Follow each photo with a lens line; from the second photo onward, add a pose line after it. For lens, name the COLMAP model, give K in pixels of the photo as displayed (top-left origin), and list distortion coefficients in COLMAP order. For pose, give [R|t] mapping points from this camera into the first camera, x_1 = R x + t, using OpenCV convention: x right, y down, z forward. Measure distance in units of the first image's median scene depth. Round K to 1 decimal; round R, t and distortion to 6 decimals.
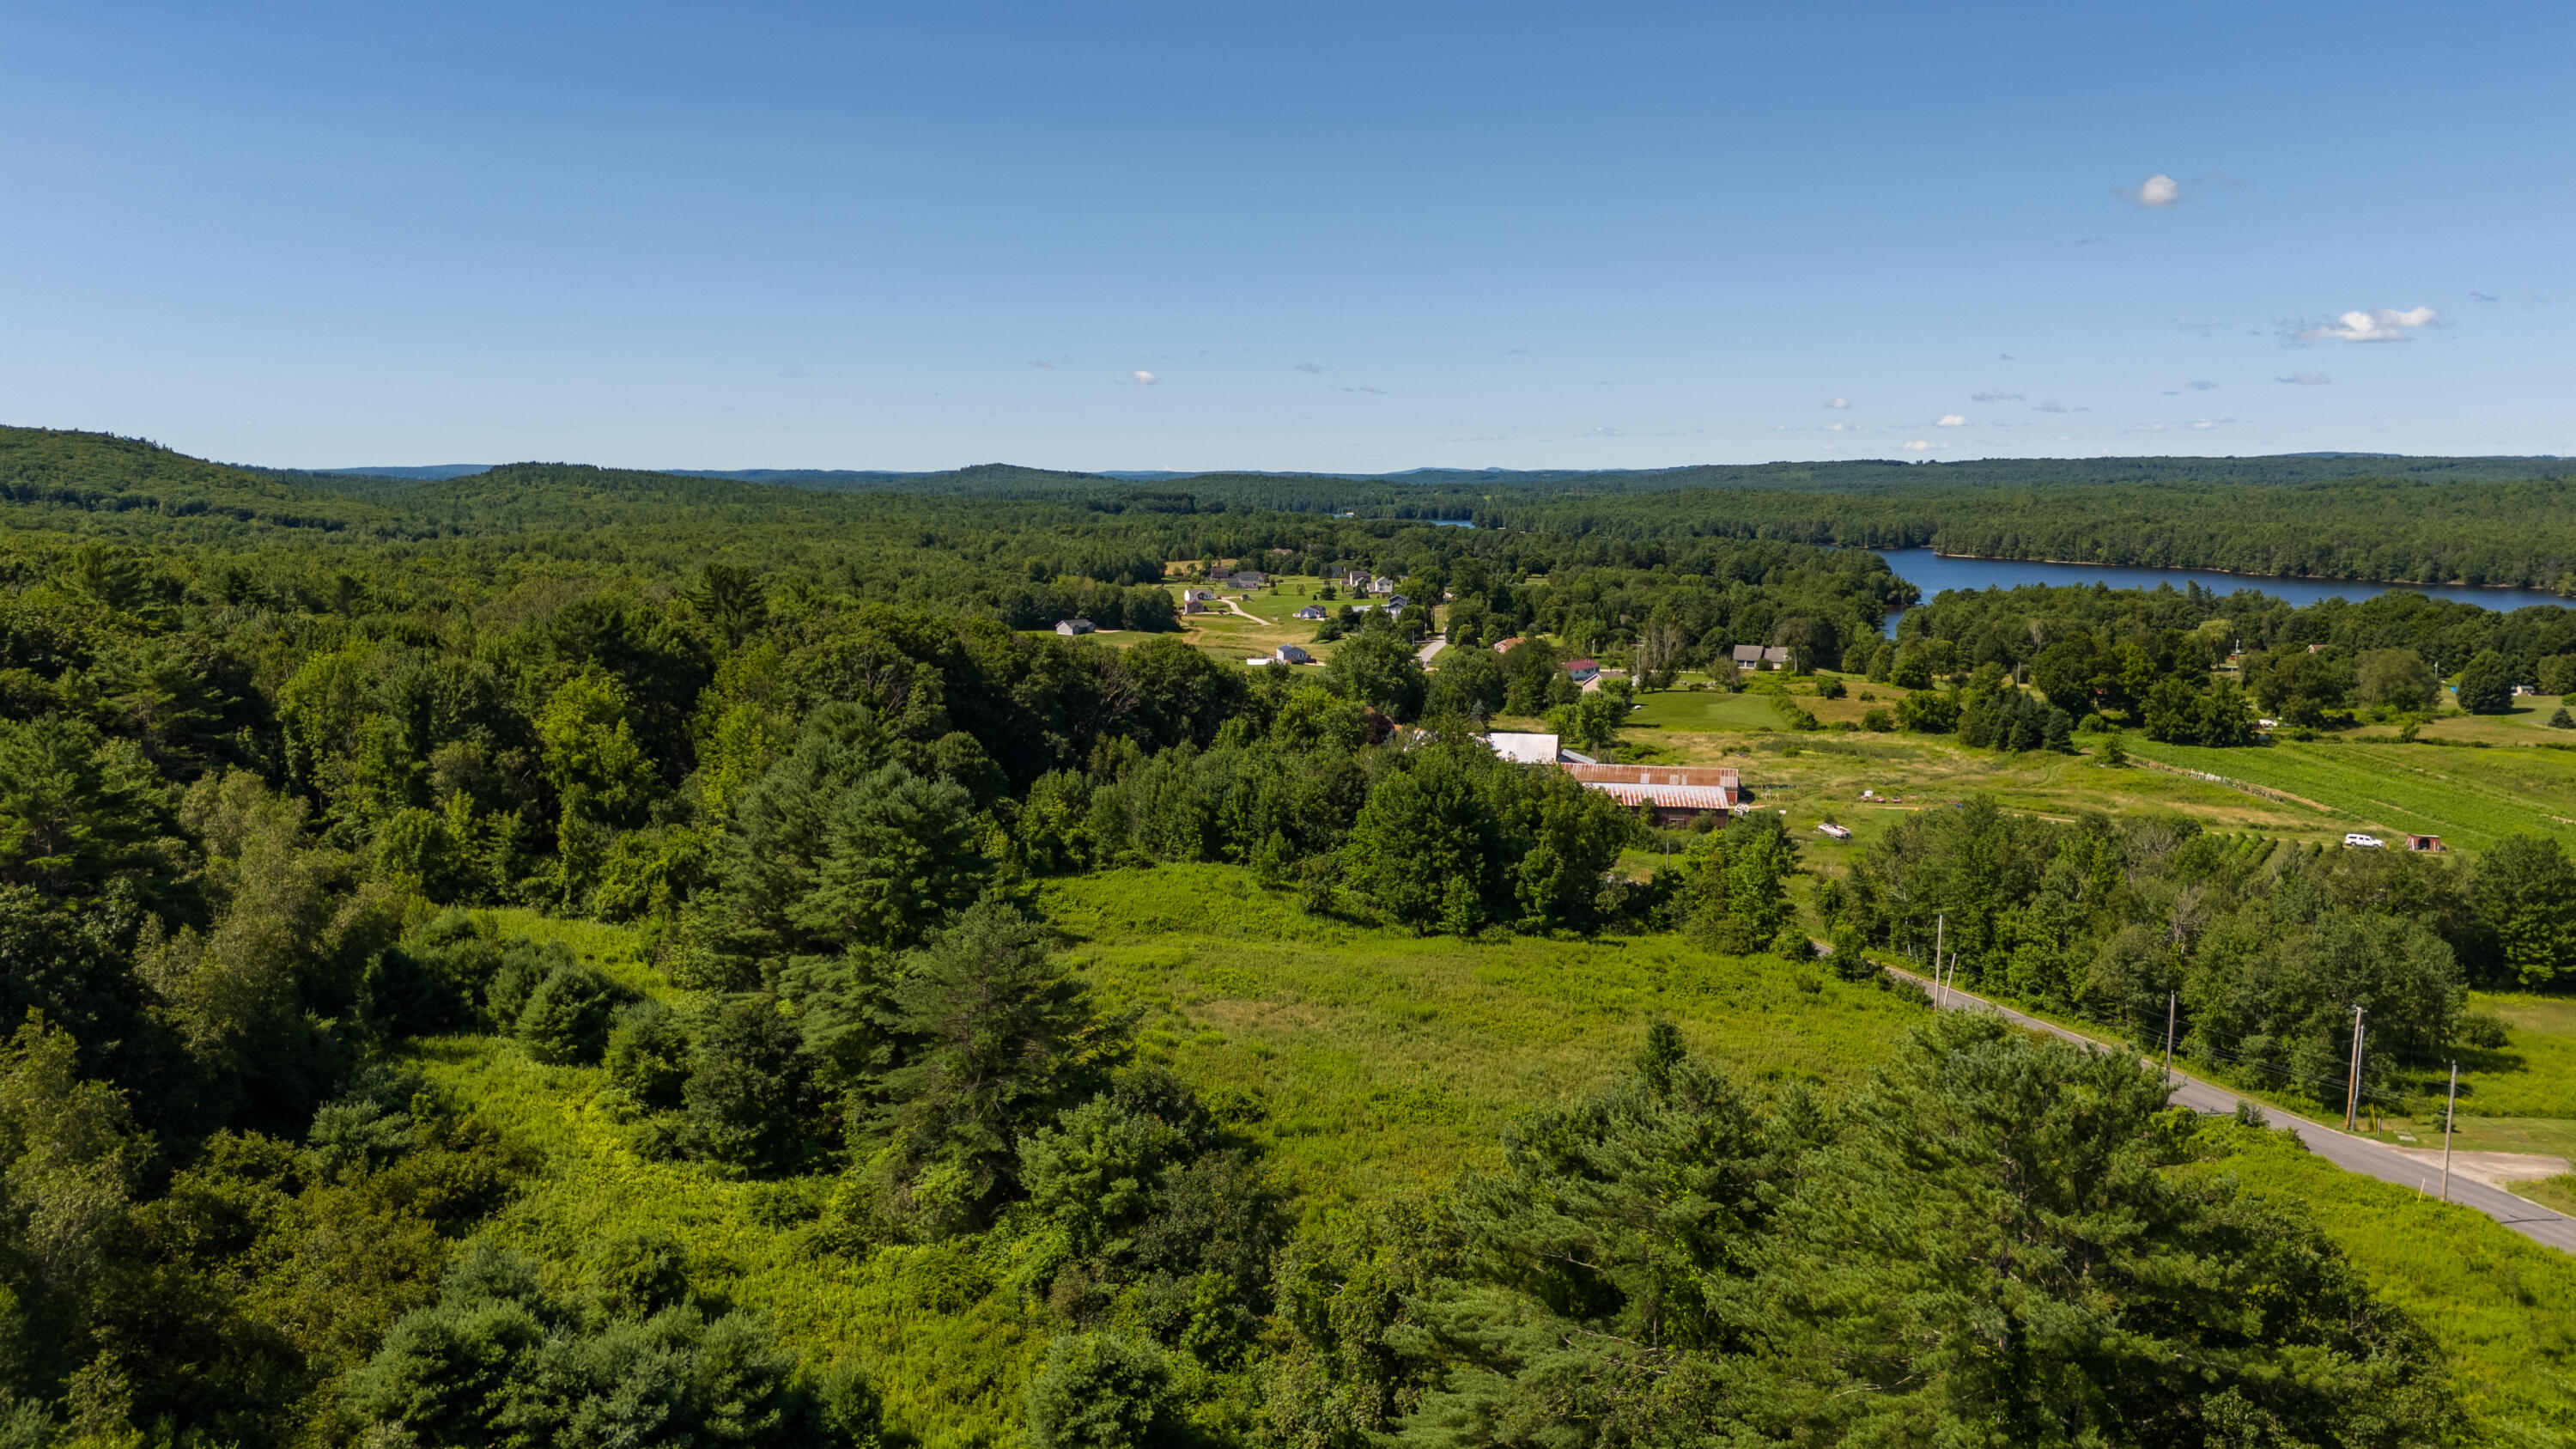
lens RADIAL K [[1885.6, 0, 1292.1], [0, 1885.6, 726.4], [0, 0, 1]] dist [0.076527, -0.076201]
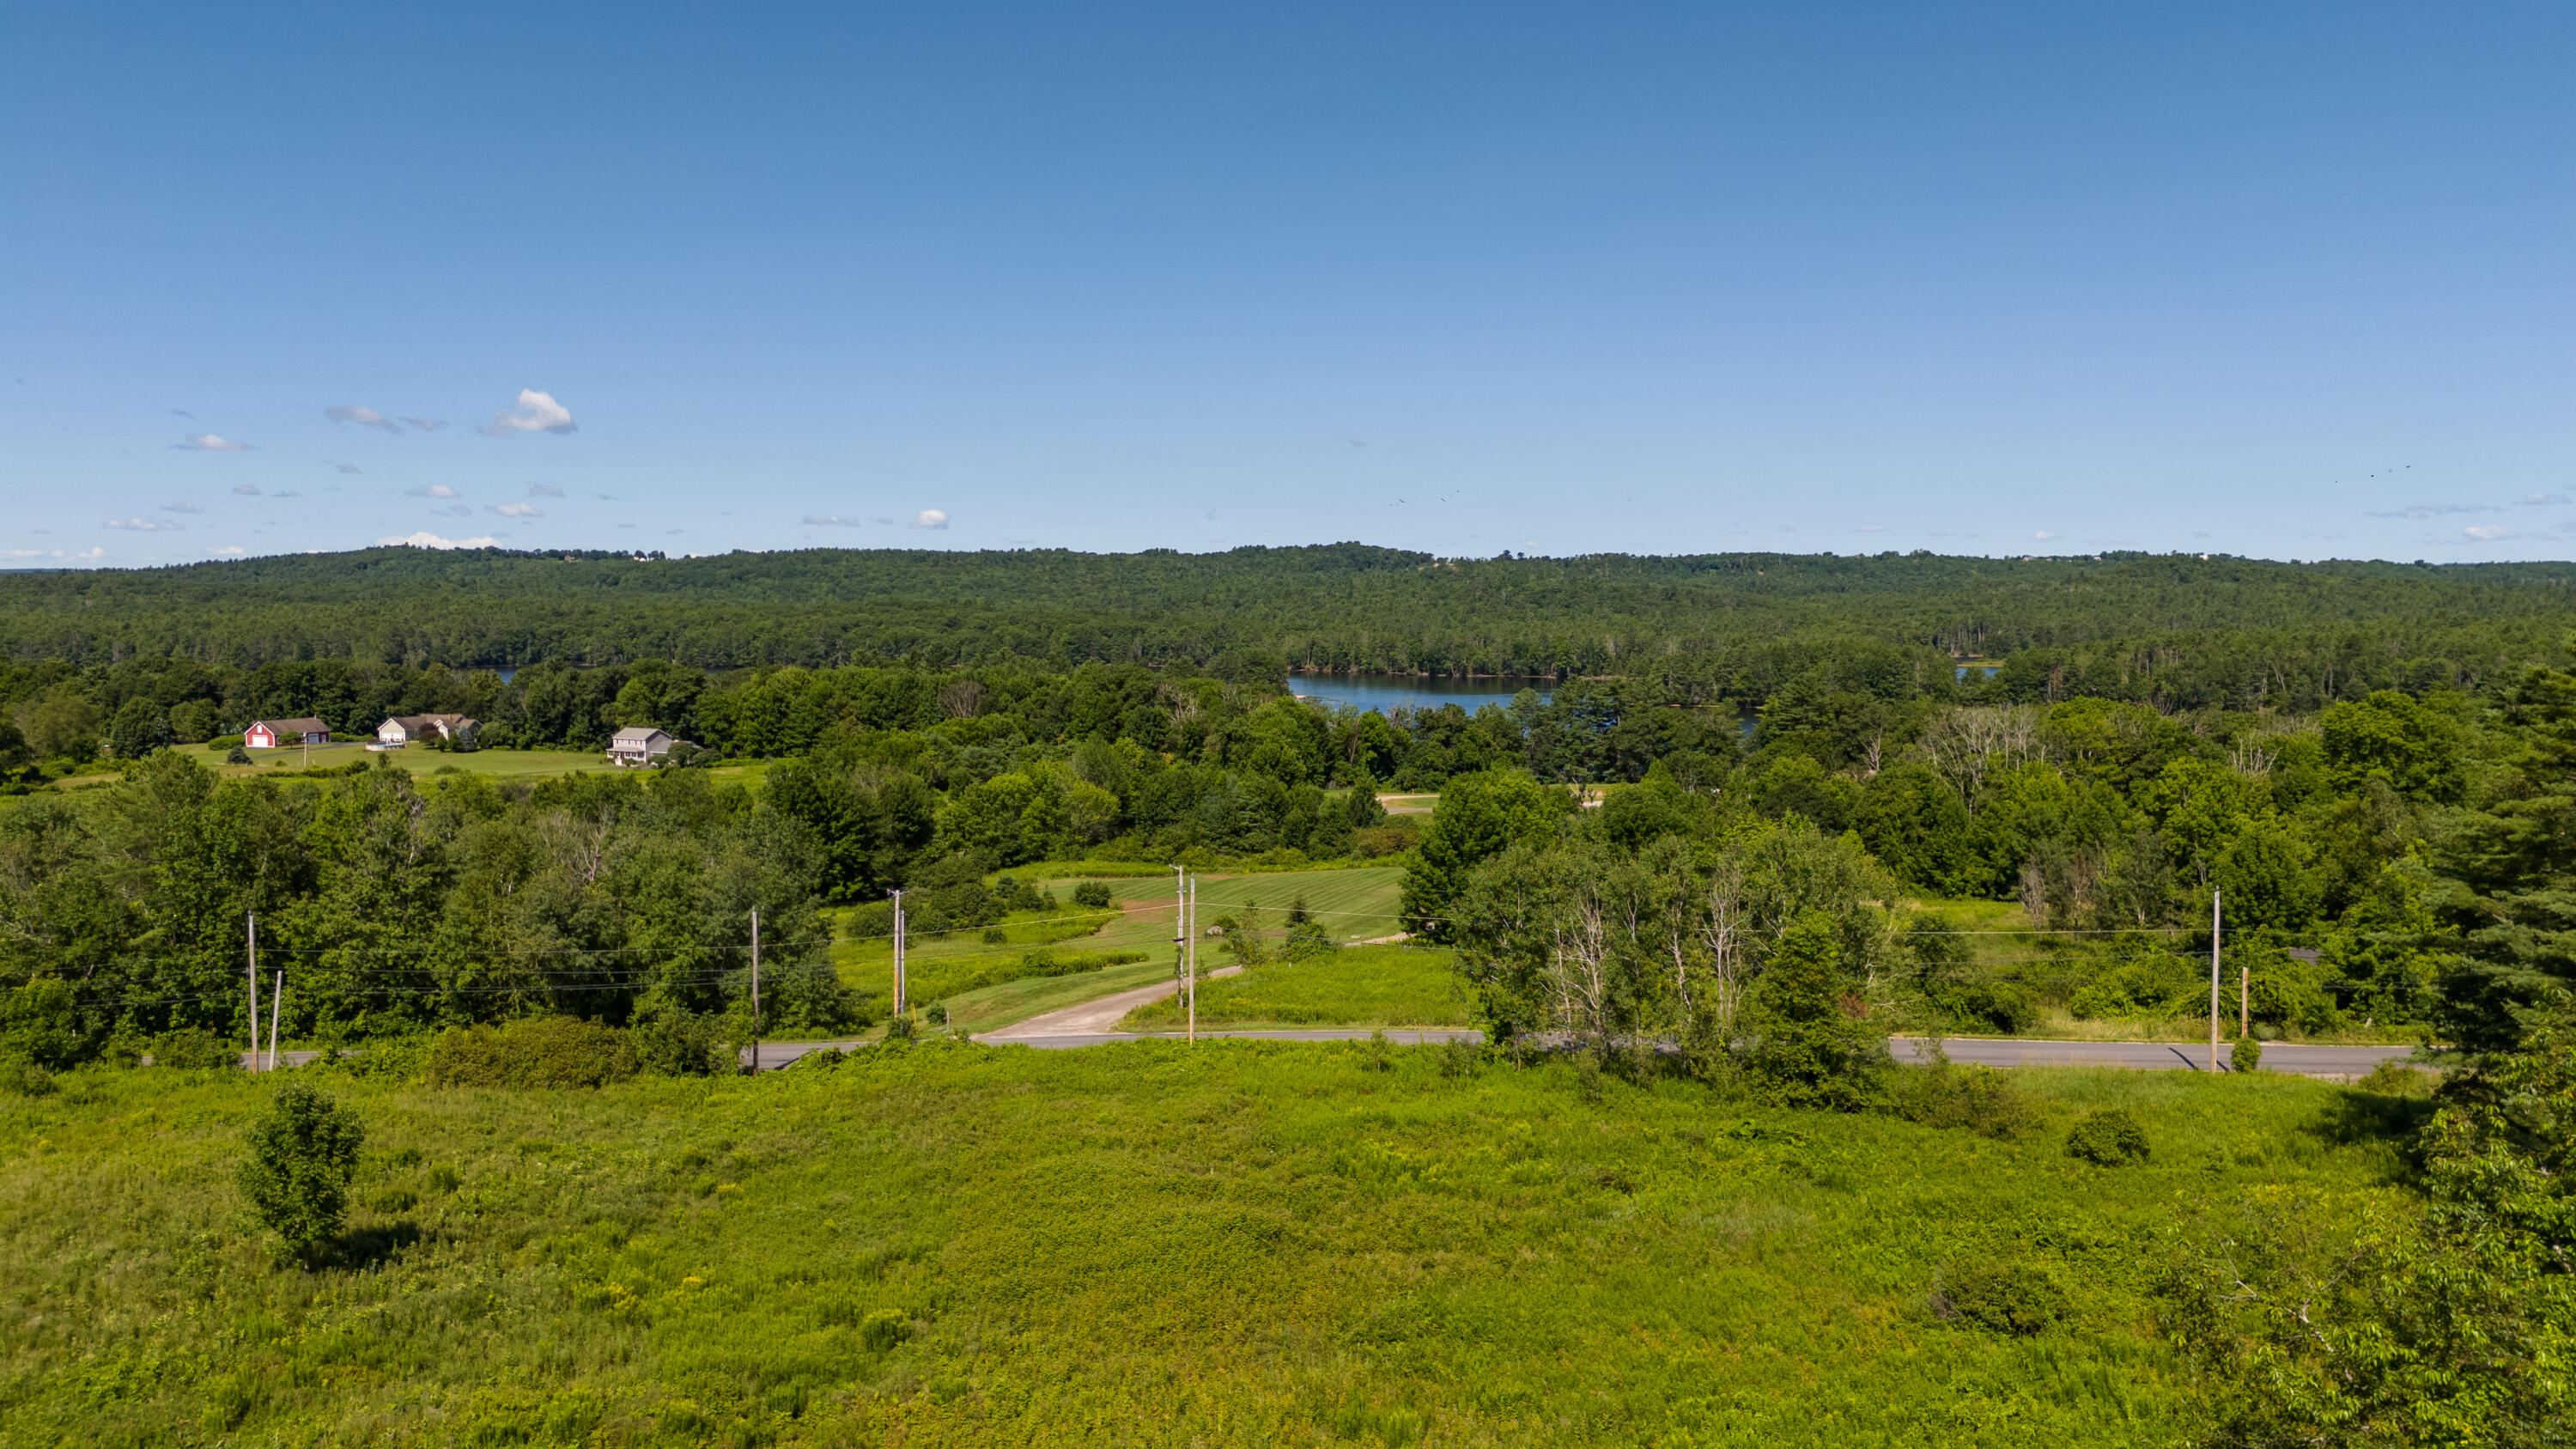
lens RADIAL K [[1885.6, 0, 1293.2], [0, 1885.6, 742.4], [0, 0, 1]] dist [0.076527, -0.076201]
pose [[0.361037, -0.076910, 0.929375, -0.056238], [0.125170, 0.991572, 0.033432, 0.032845], [-0.924113, 0.104260, 0.367621, 0.226885]]
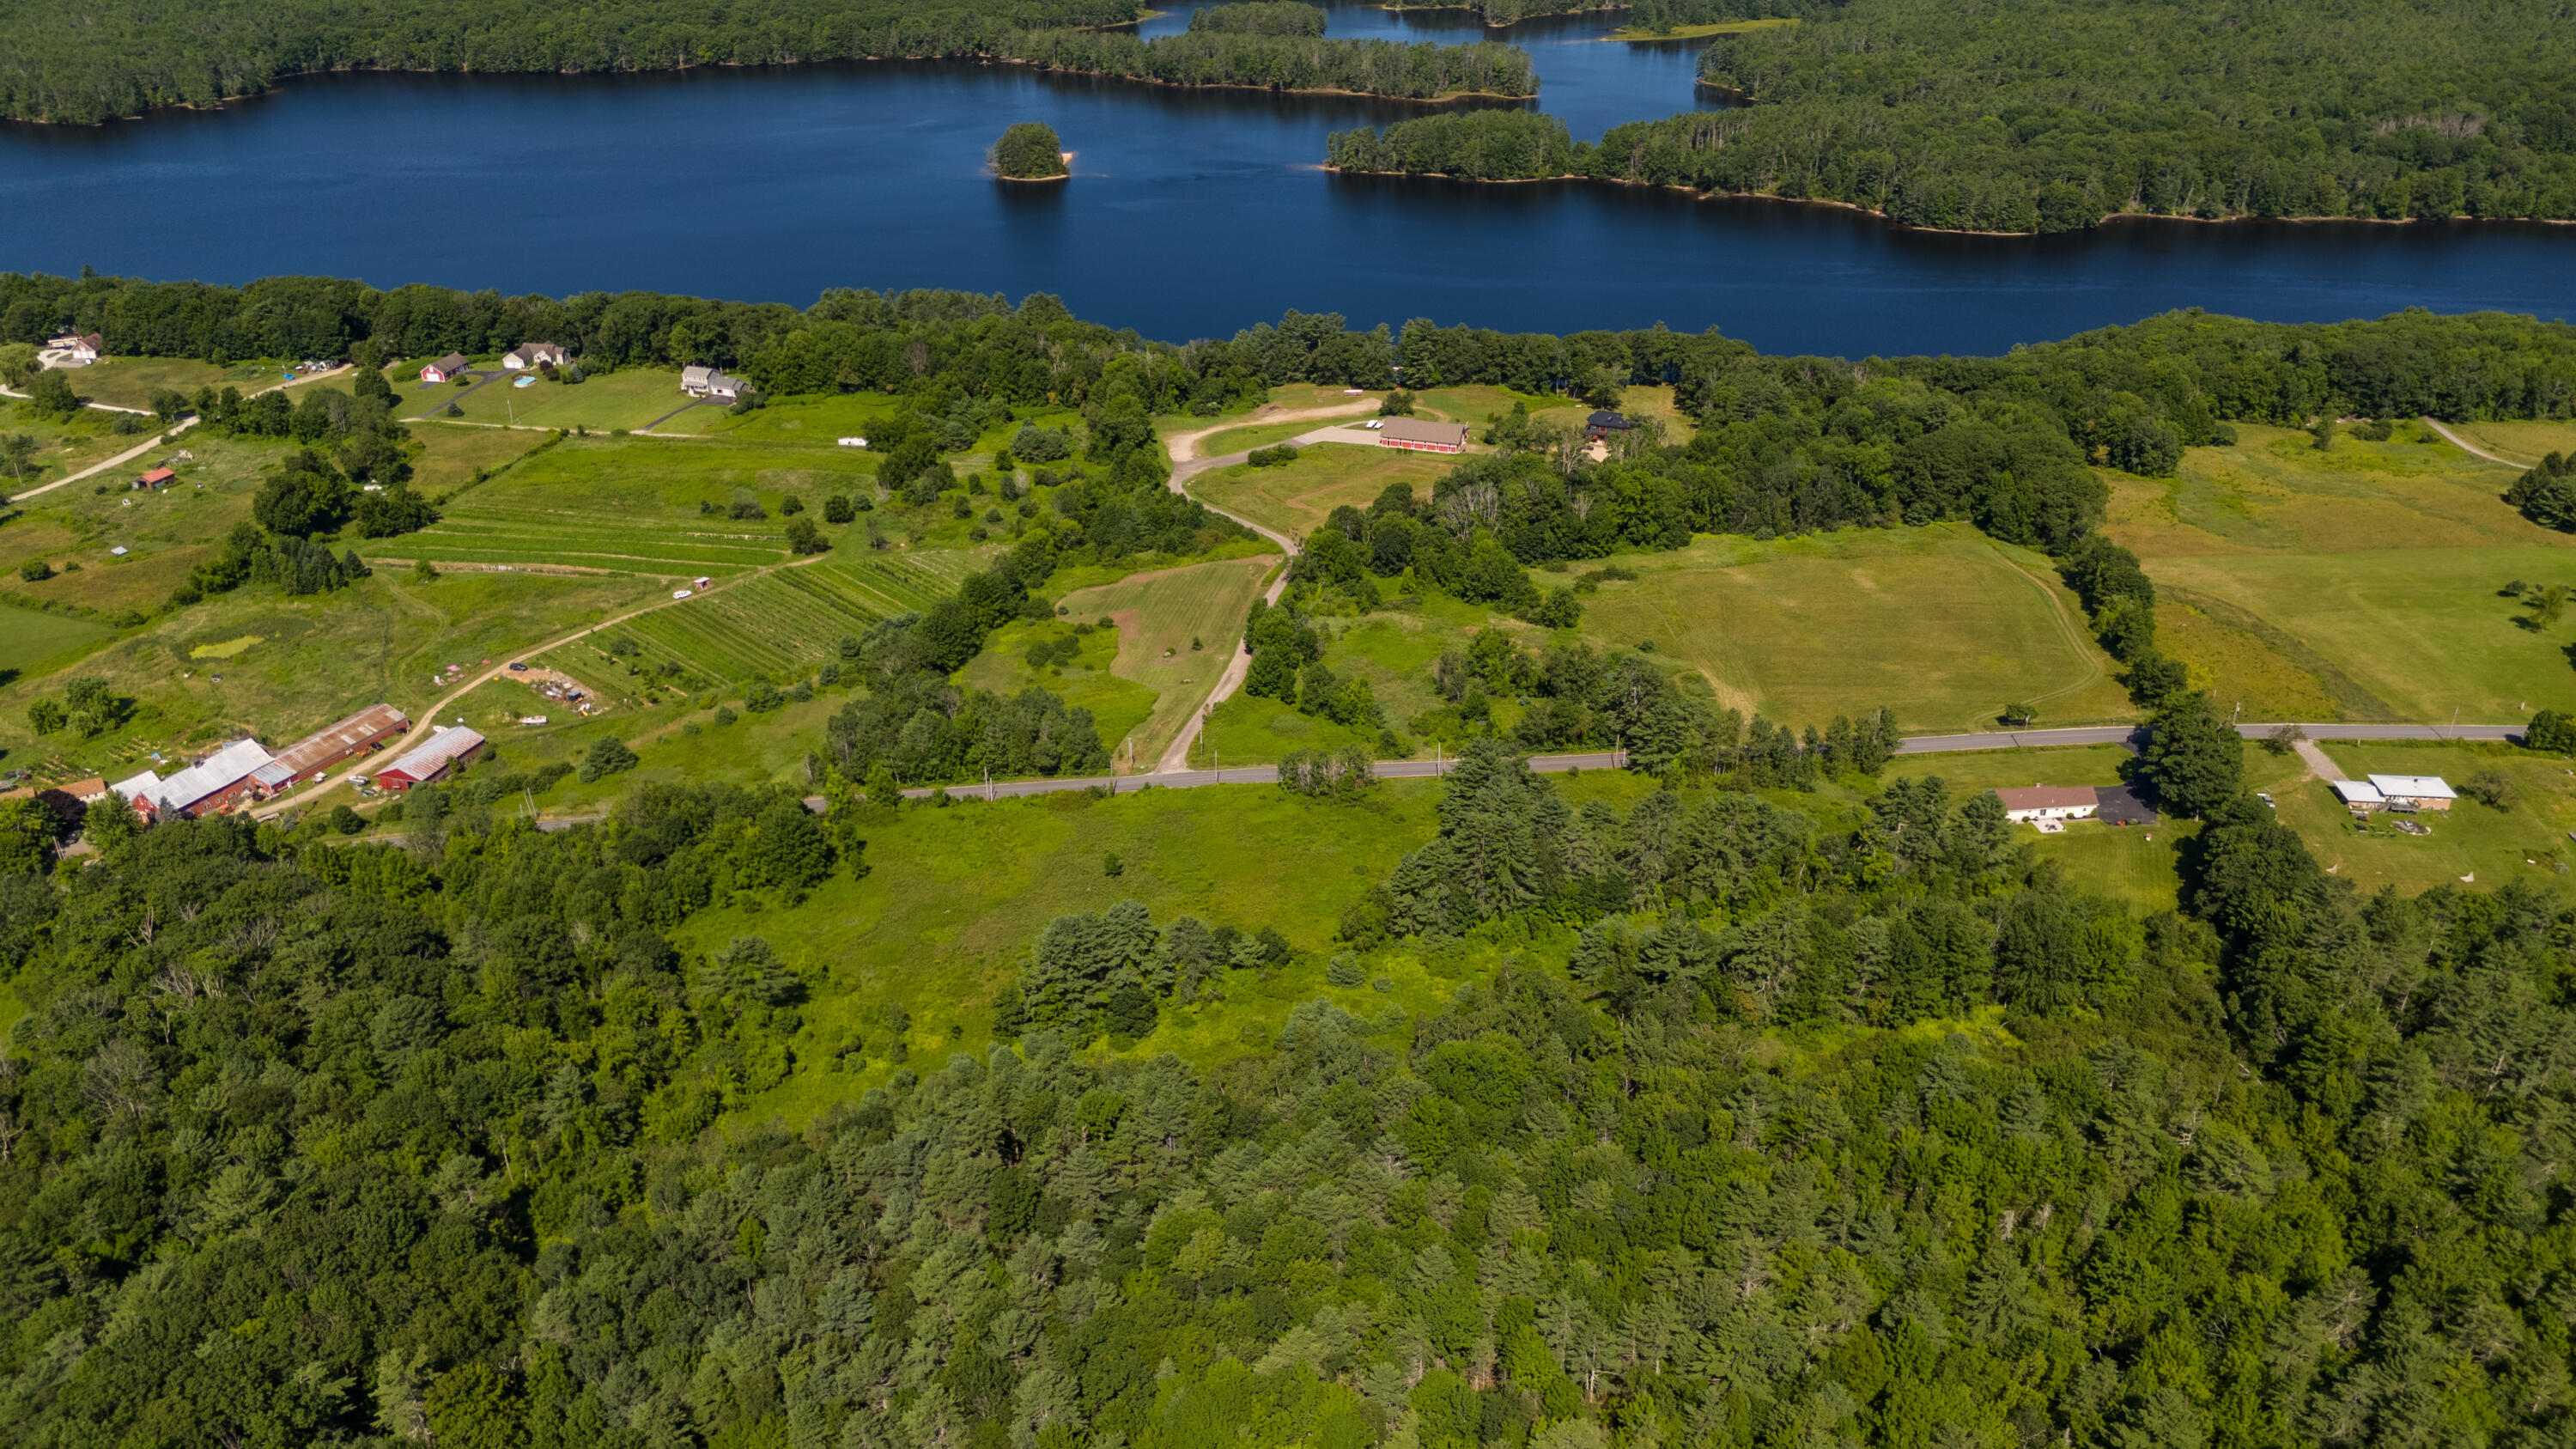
lens RADIAL K [[1885.6, 0, 1286.1], [0, 1885.6, 736.8], [0, 0, 1]] dist [0.076527, -0.076201]
pose [[0.216465, -0.464356, 0.858788, -0.876586], [0.133512, 0.885460, 0.445125, -0.512391], [-0.967118, 0.018305, 0.253669, -0.020655]]
